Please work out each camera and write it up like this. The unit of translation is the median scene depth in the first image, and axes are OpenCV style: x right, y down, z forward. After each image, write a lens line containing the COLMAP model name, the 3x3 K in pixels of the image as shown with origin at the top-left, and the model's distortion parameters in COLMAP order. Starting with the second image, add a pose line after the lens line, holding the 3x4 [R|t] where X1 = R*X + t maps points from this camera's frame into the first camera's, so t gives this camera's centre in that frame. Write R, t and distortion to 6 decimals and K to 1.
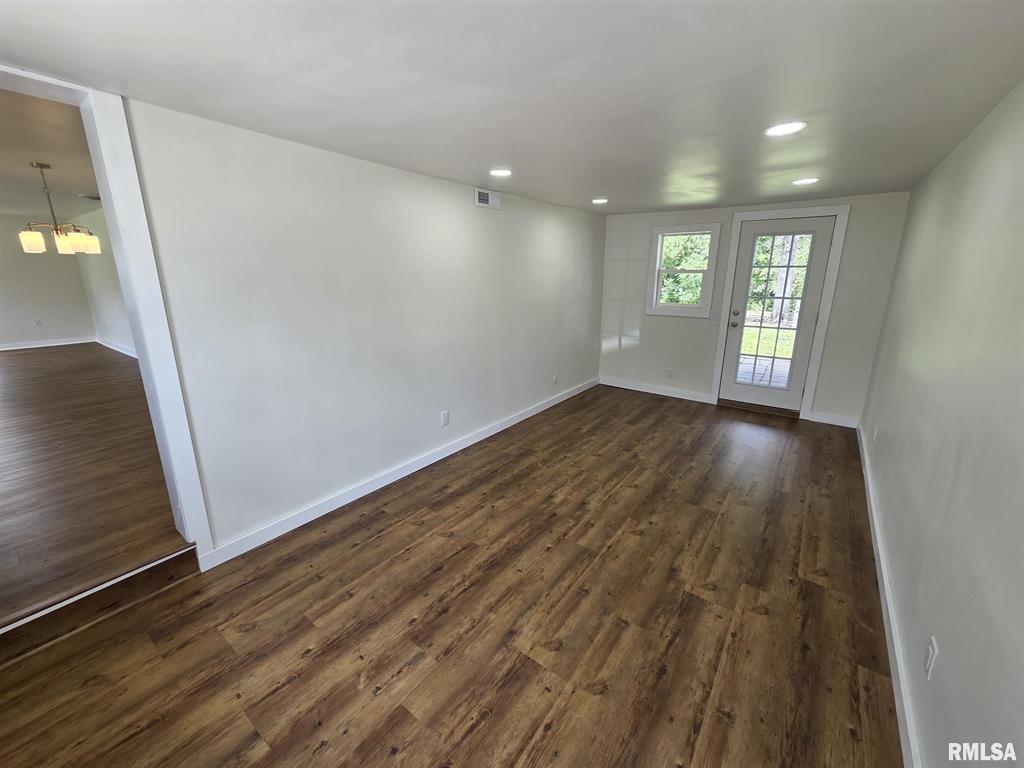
lens RADIAL K [[417.9, 0, 508.7], [0, 417.9, 375.5], [0, 0, 1]] dist [0.004685, -0.000917]
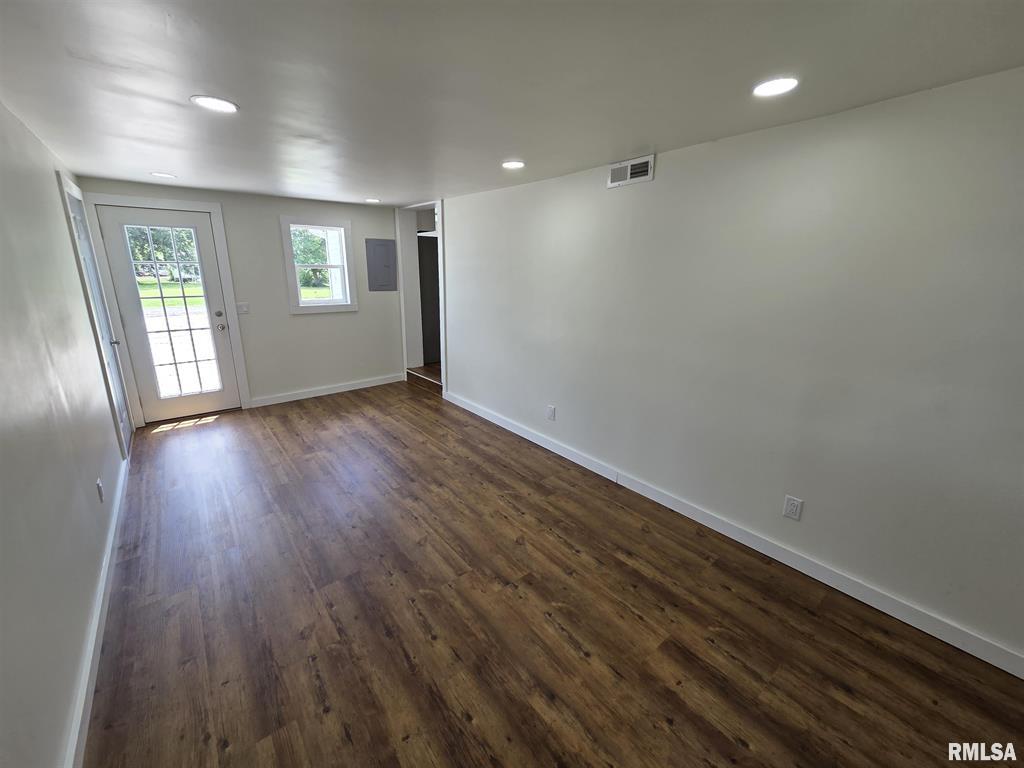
lens RADIAL K [[417.9, 0, 514.4], [0, 417.9, 382.0], [0, 0, 1]] dist [0.004685, -0.000917]
pose [[-0.242972, 0.247150, -0.938020, 0.844727], [-0.252056, 0.917696, 0.307085, -0.269151], [0.936714, 0.311047, -0.160679, 1.101367]]
